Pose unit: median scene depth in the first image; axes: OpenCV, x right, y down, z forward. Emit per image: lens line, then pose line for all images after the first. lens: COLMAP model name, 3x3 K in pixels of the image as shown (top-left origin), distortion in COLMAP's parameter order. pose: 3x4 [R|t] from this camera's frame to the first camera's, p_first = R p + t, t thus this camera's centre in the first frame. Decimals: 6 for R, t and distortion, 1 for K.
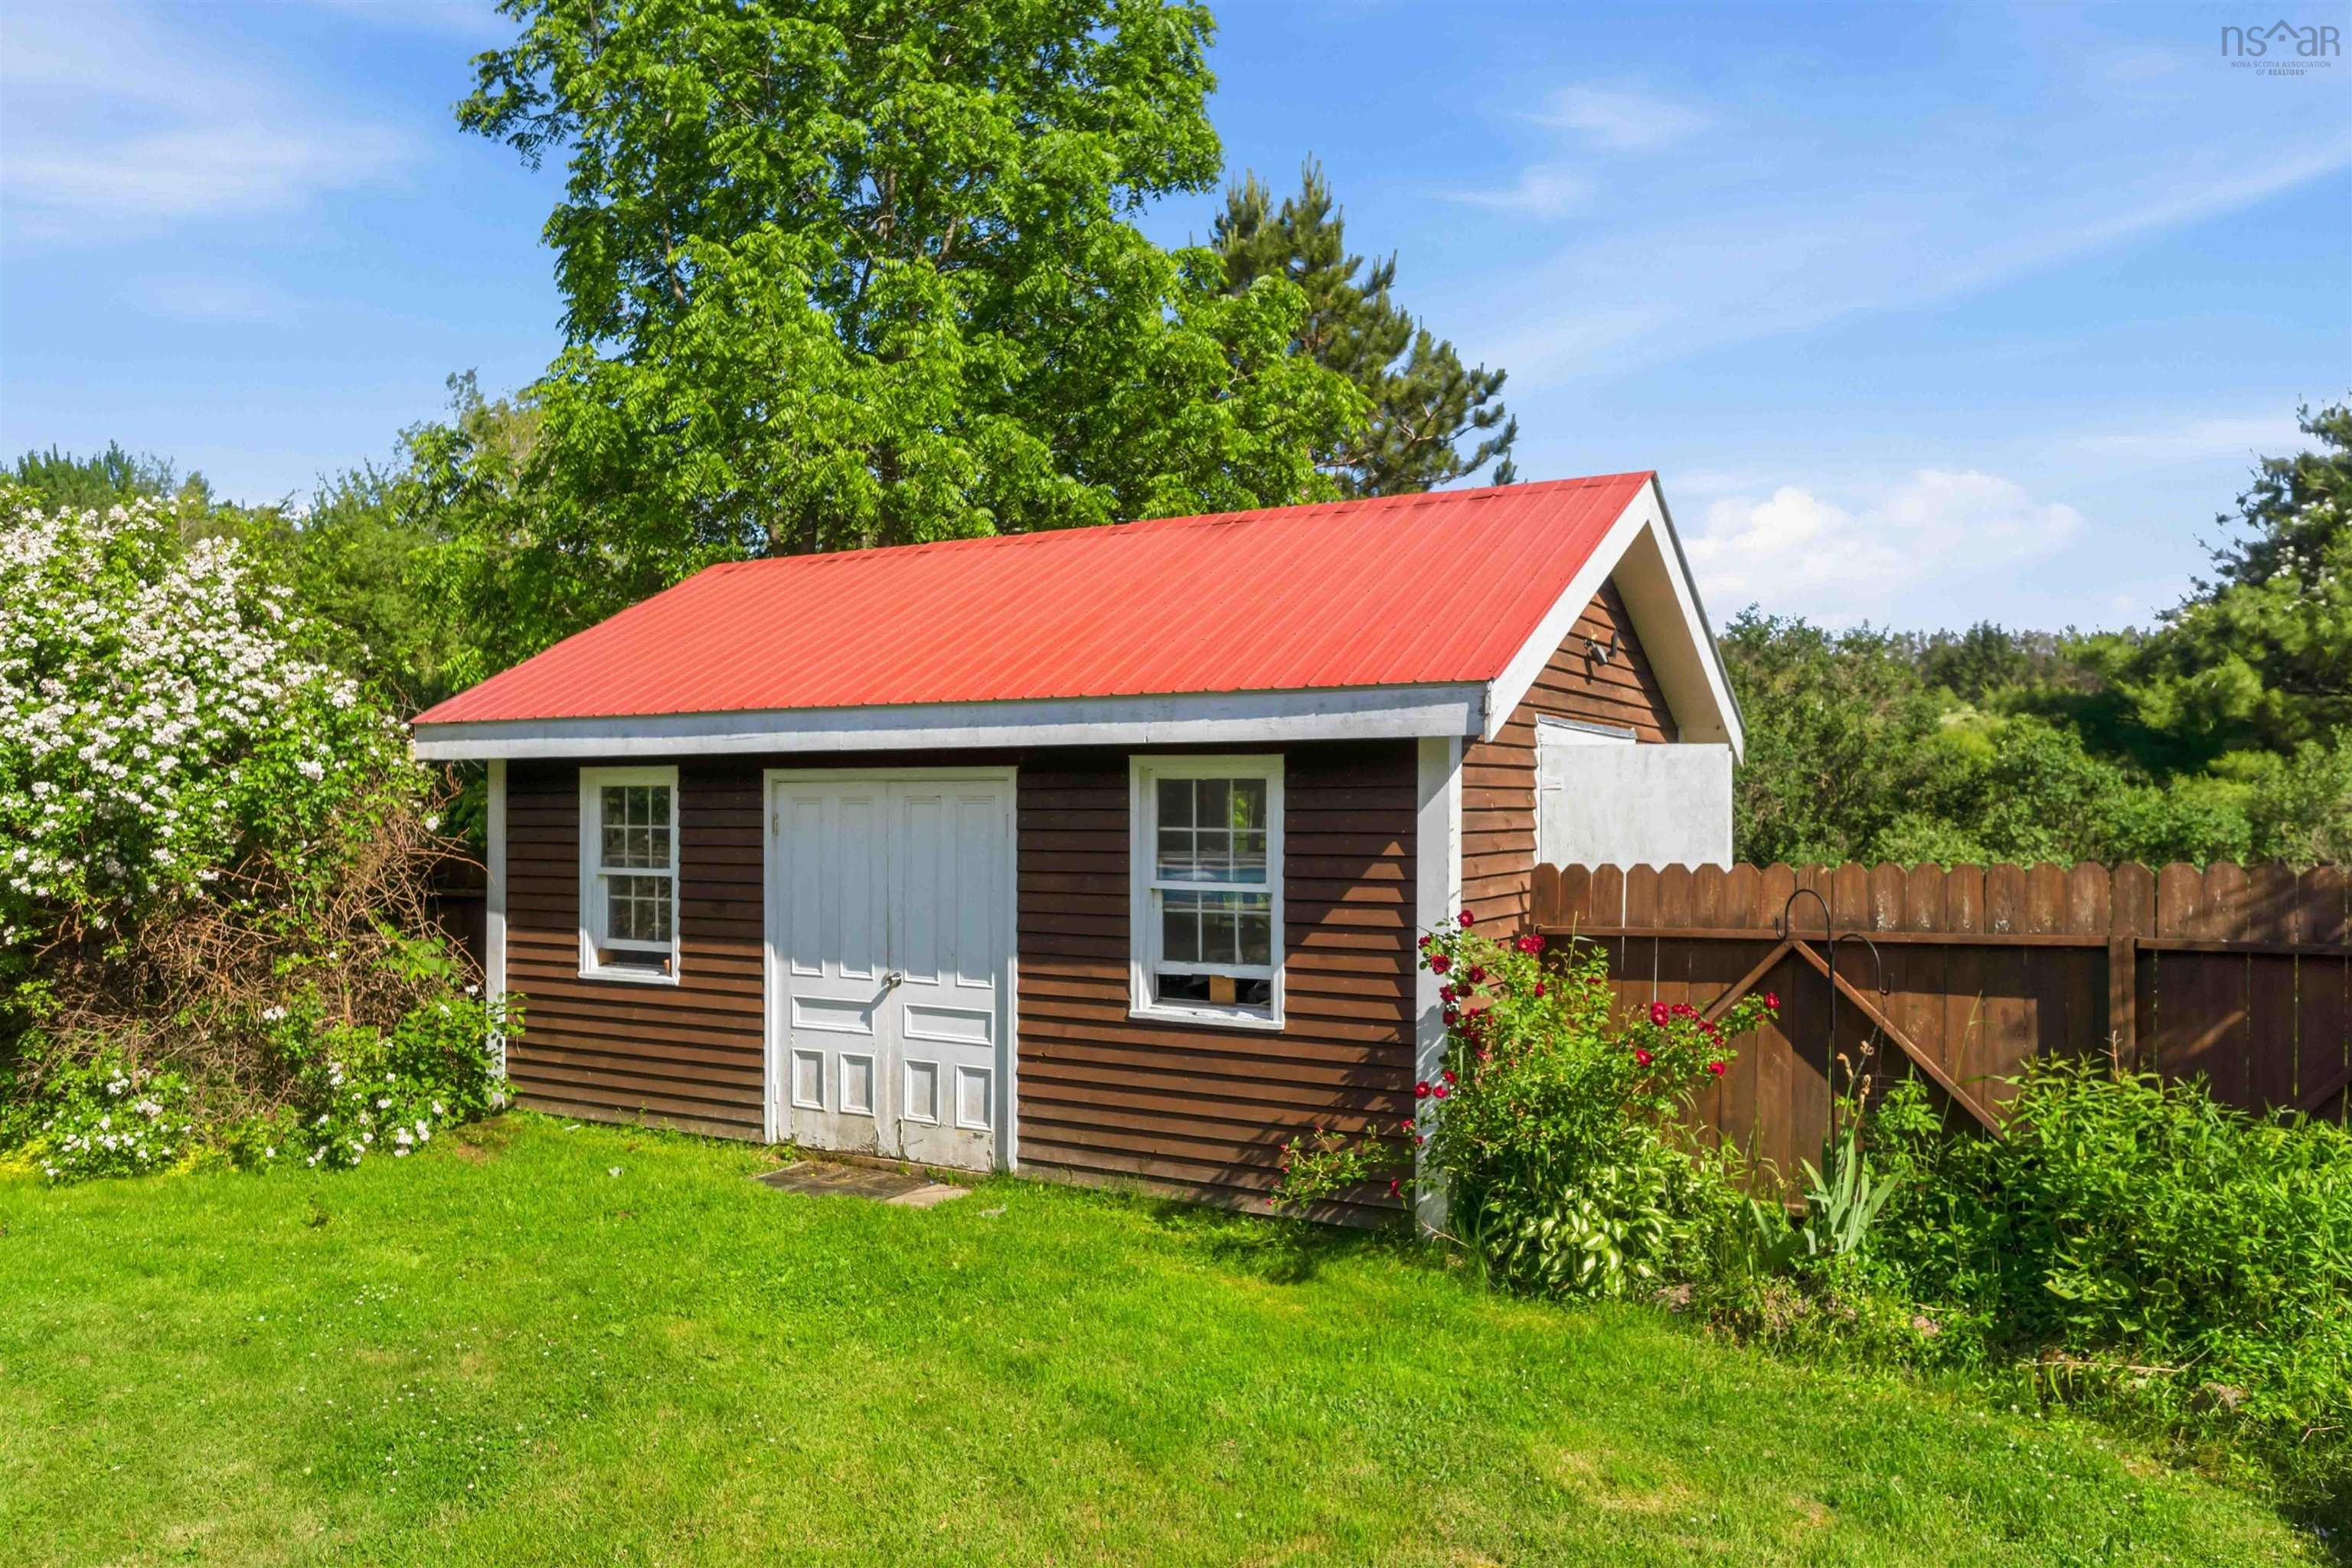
lens RADIAL K [[1616.4, 0, 1176.6], [0, 1616.4, 789.0], [0, 0, 1]] dist [-0.050751, -0.002147]
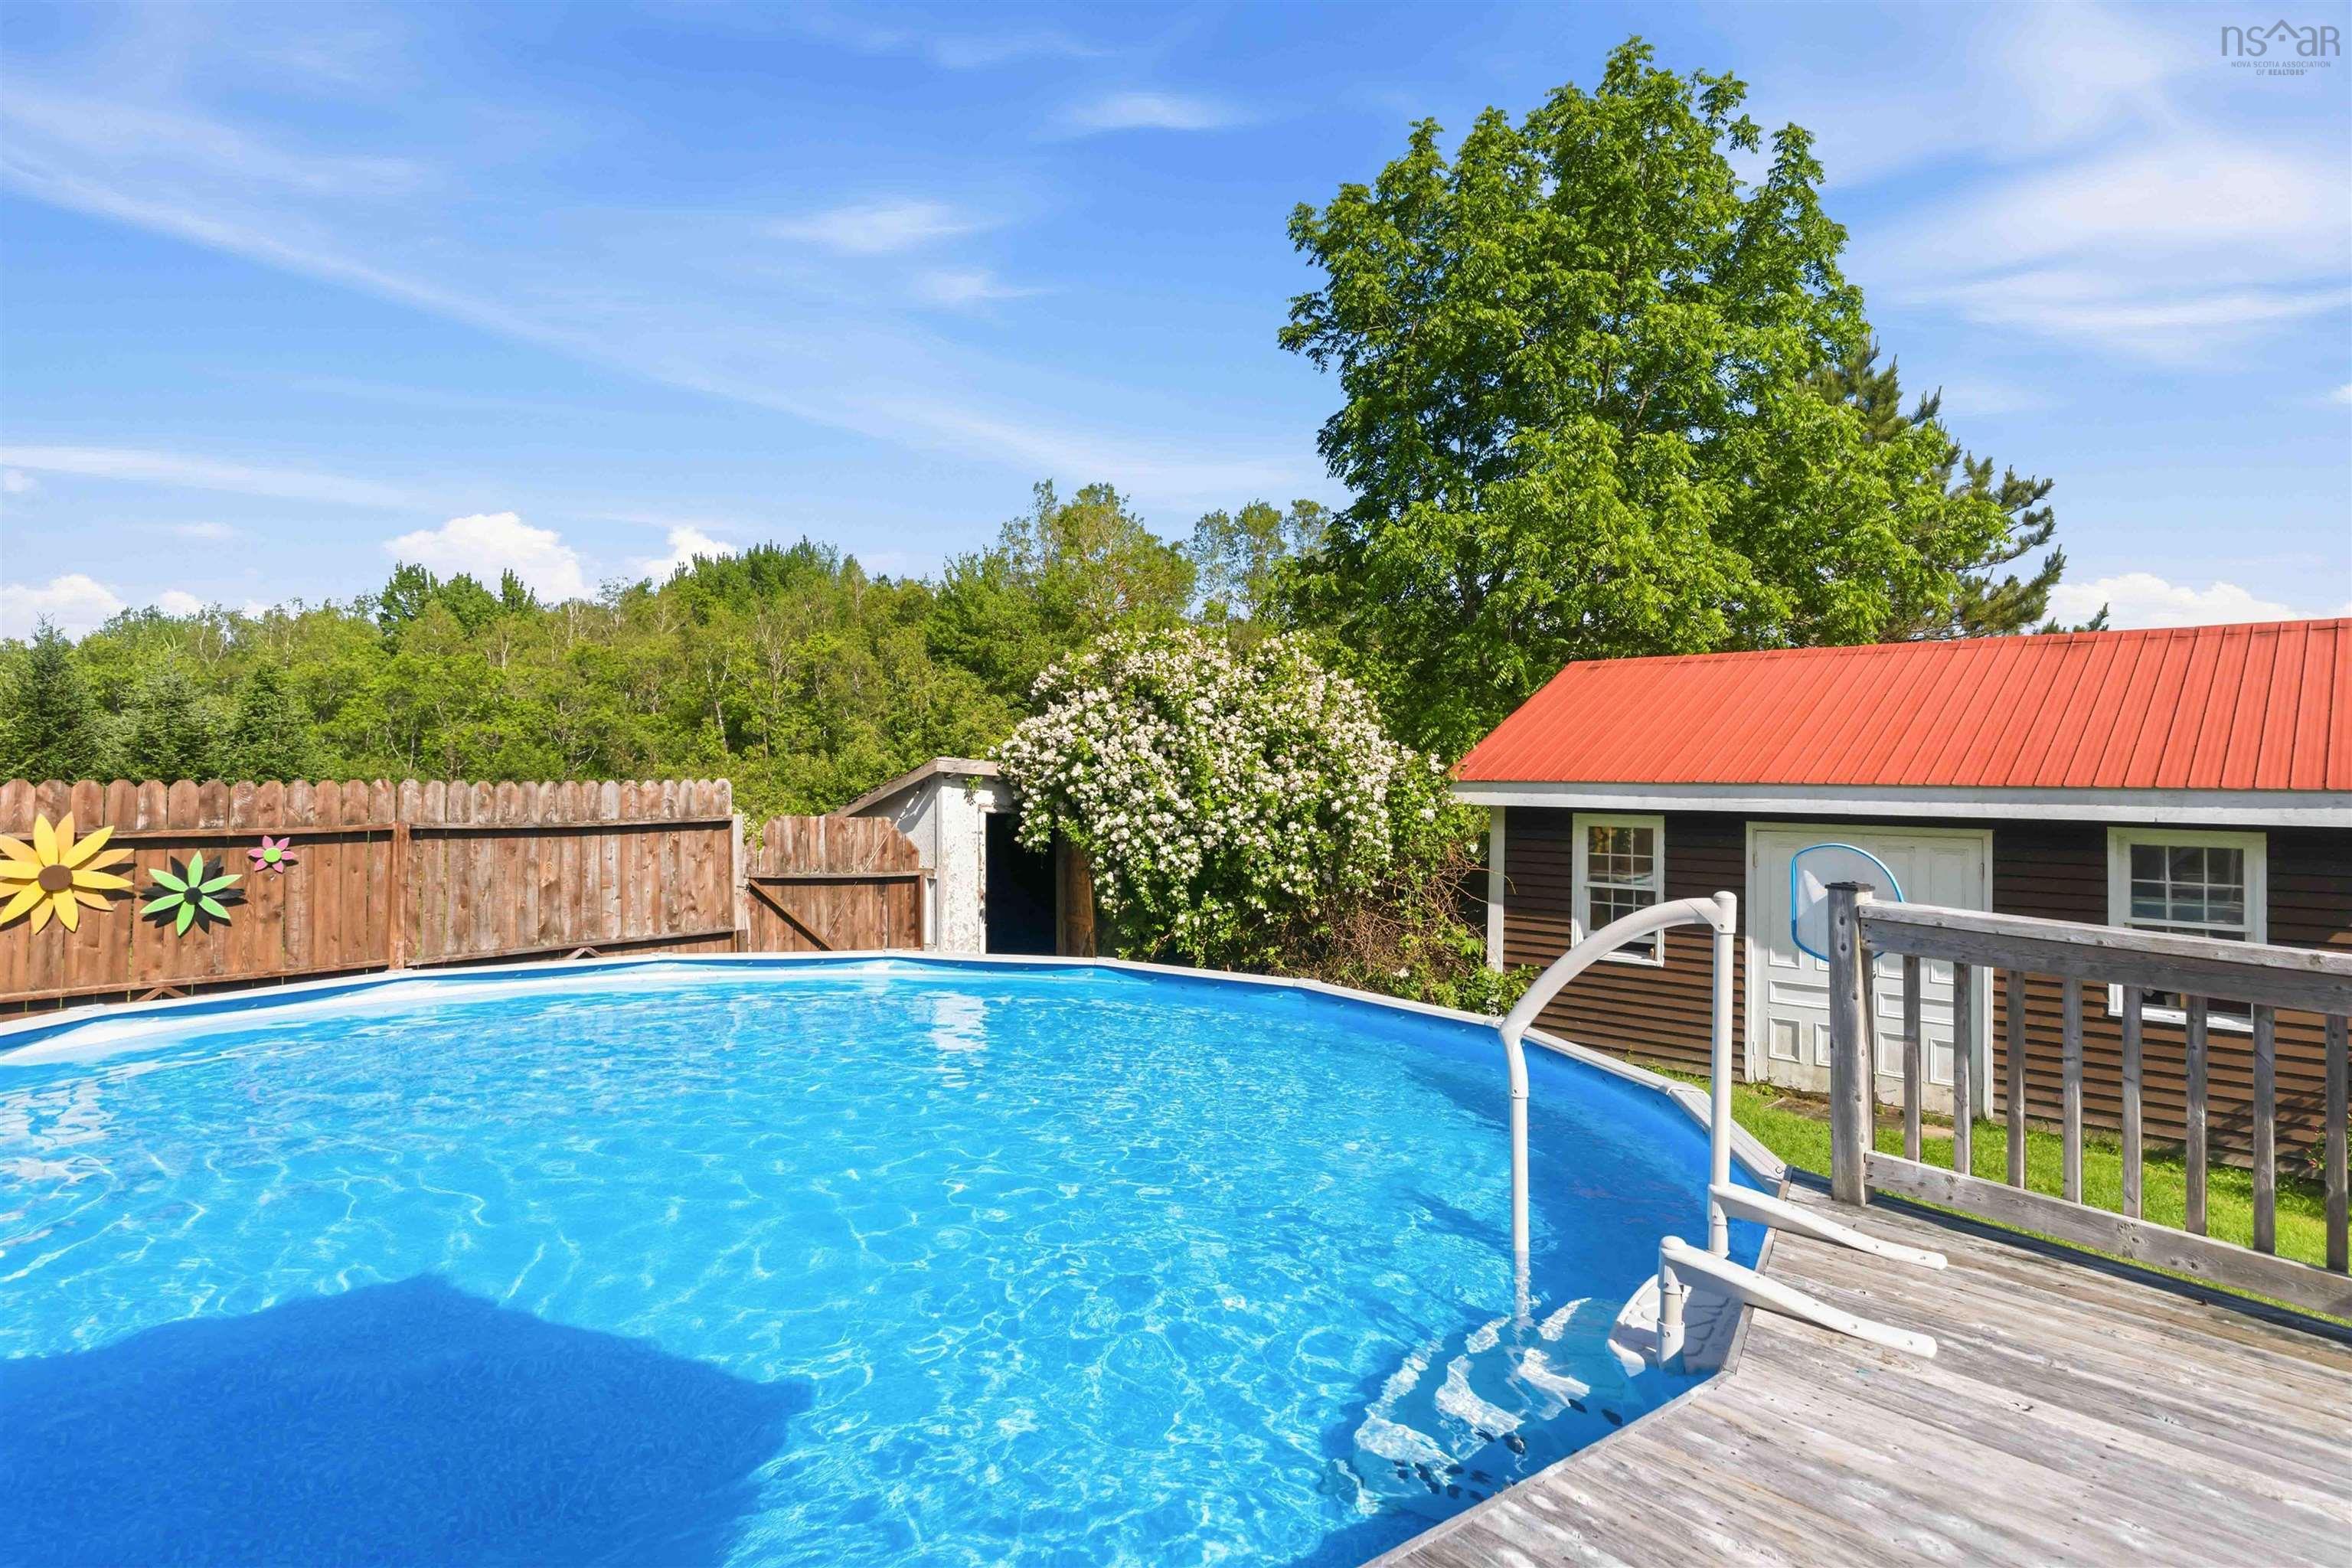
lens RADIAL K [[1267.5, 0, 1169.7], [0, 1267.5, 729.8], [0, 0, 1]] dist [-0.000723, -0.000663]
pose [[0.966824, 0.009243, -0.255276, -0.438399], [-0.019638, 0.999077, -0.038200, -0.039001], [0.254687, 0.041946, 0.966113, -0.227603]]
